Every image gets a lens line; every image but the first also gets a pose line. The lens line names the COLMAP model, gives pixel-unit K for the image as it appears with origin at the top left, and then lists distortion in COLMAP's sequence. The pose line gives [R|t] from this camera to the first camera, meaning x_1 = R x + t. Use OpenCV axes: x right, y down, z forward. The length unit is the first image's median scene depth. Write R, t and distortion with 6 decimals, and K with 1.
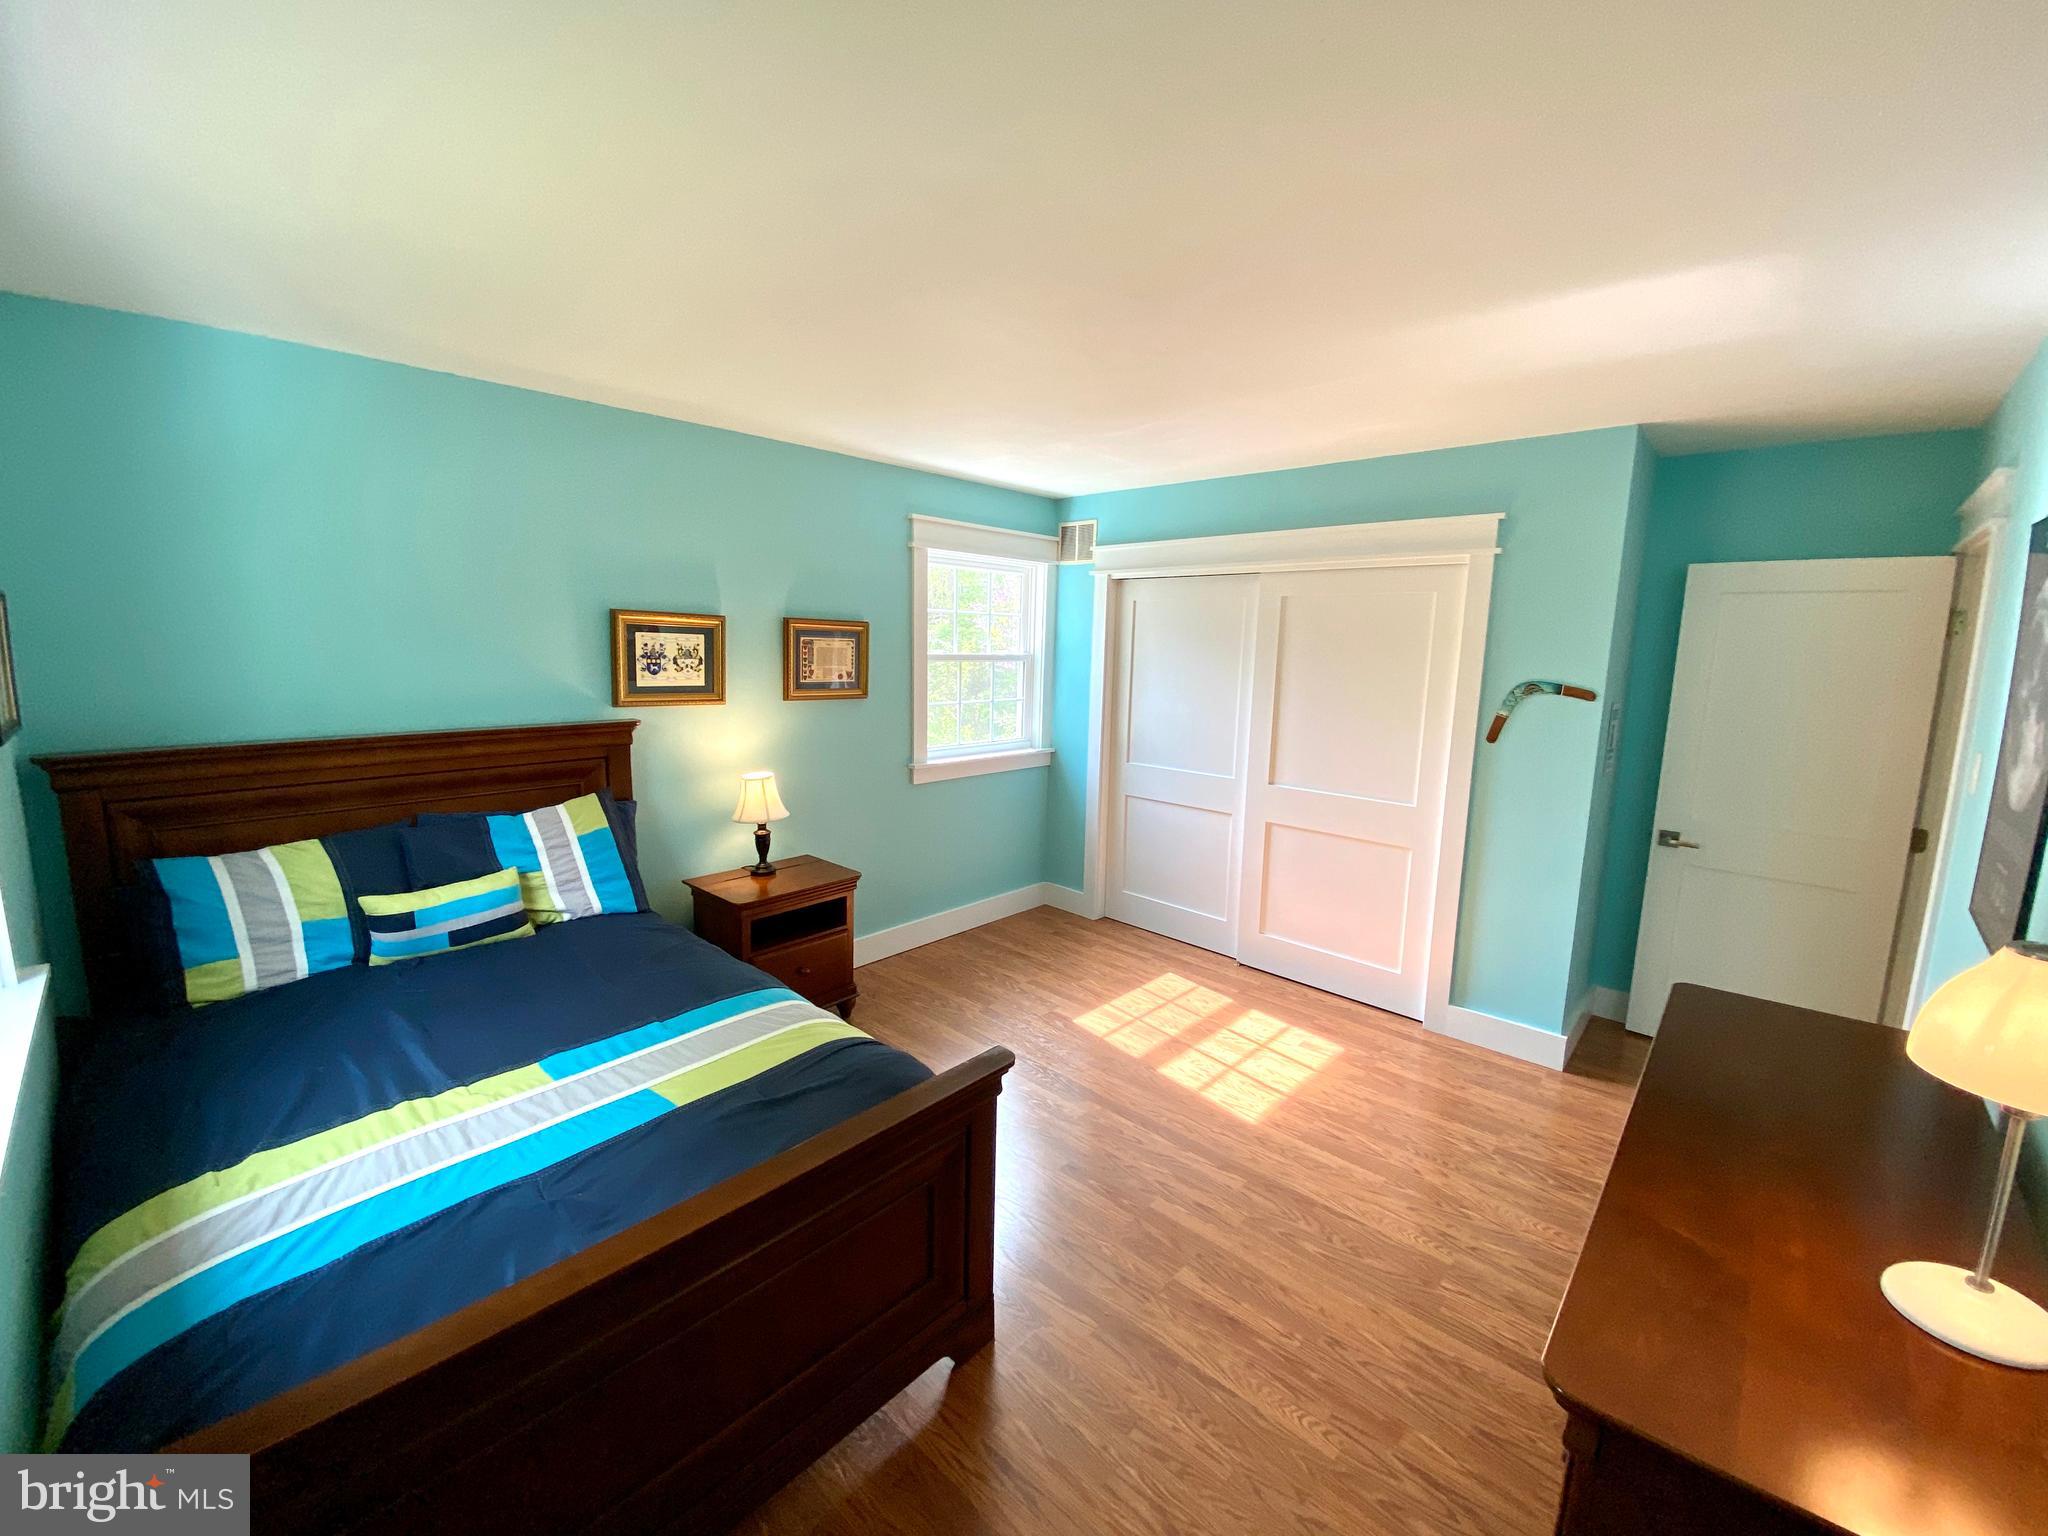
lens RADIAL K [[836.9, 0, 1023.2], [0, 836.9, 760.4], [0, 0, 1]] dist [0.036635, -0.029901]
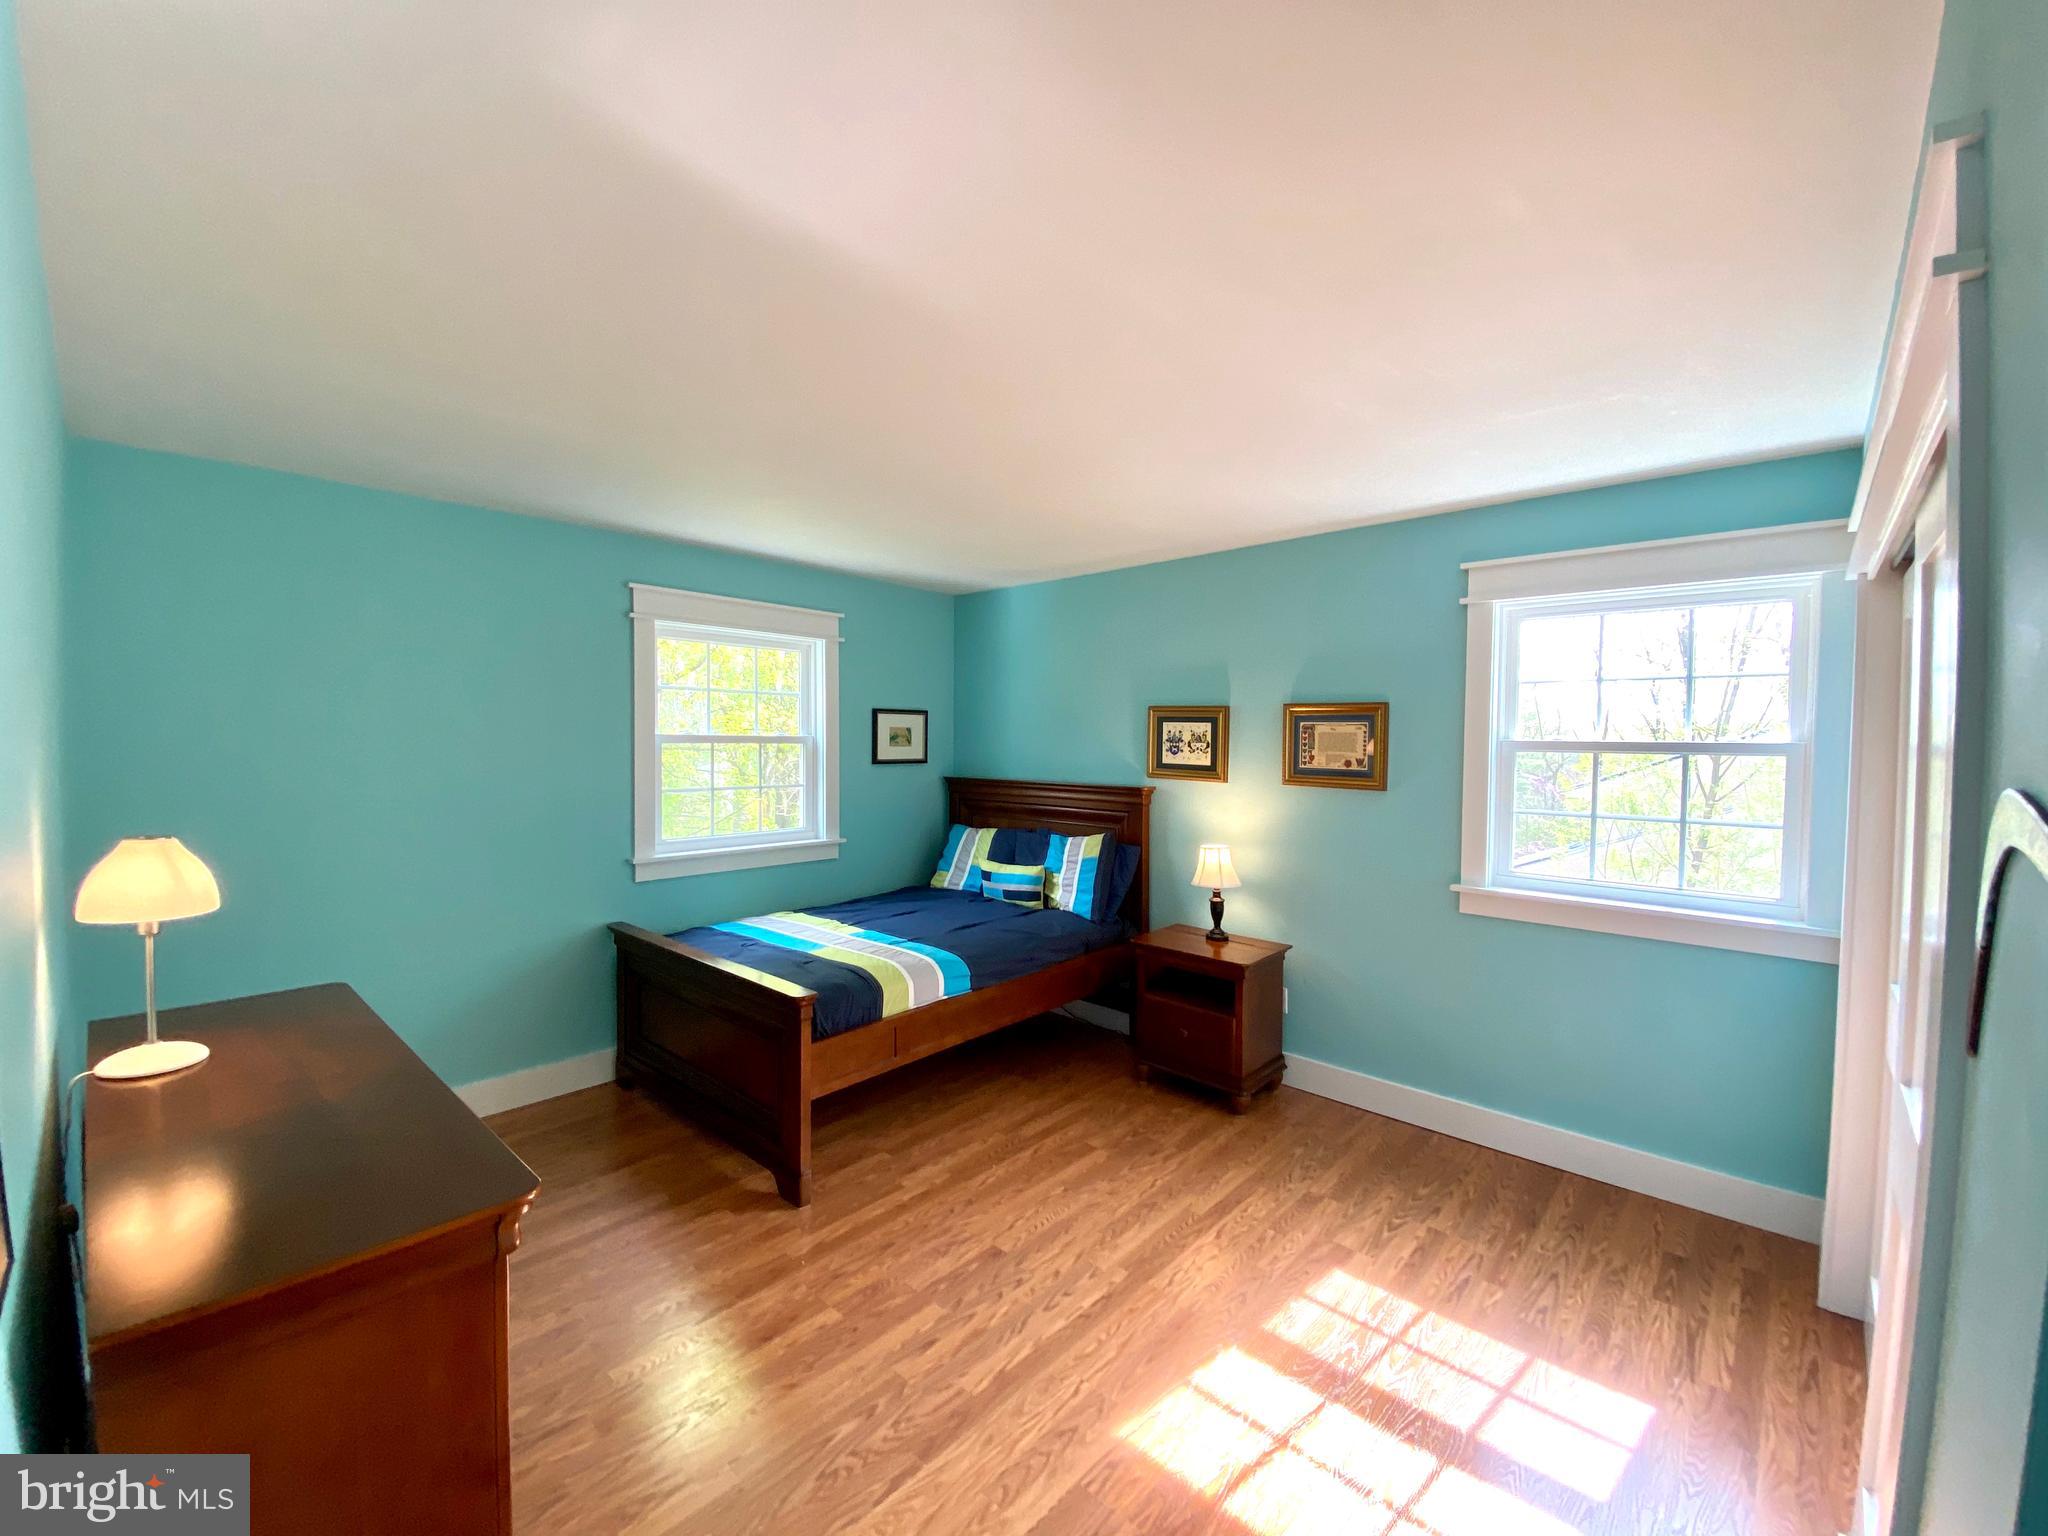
lens RADIAL K [[836.9, 0, 1023.2], [0, 836.9, 760.4], [0, 0, 1]] dist [0.036635, -0.029901]
pose [[-0.014459, -0.006223, -0.999876, 0.773654], [-0.163265, 0.986575, -0.003779, -0.047089], [0.986476, 0.163190, -0.015281, 0.733879]]
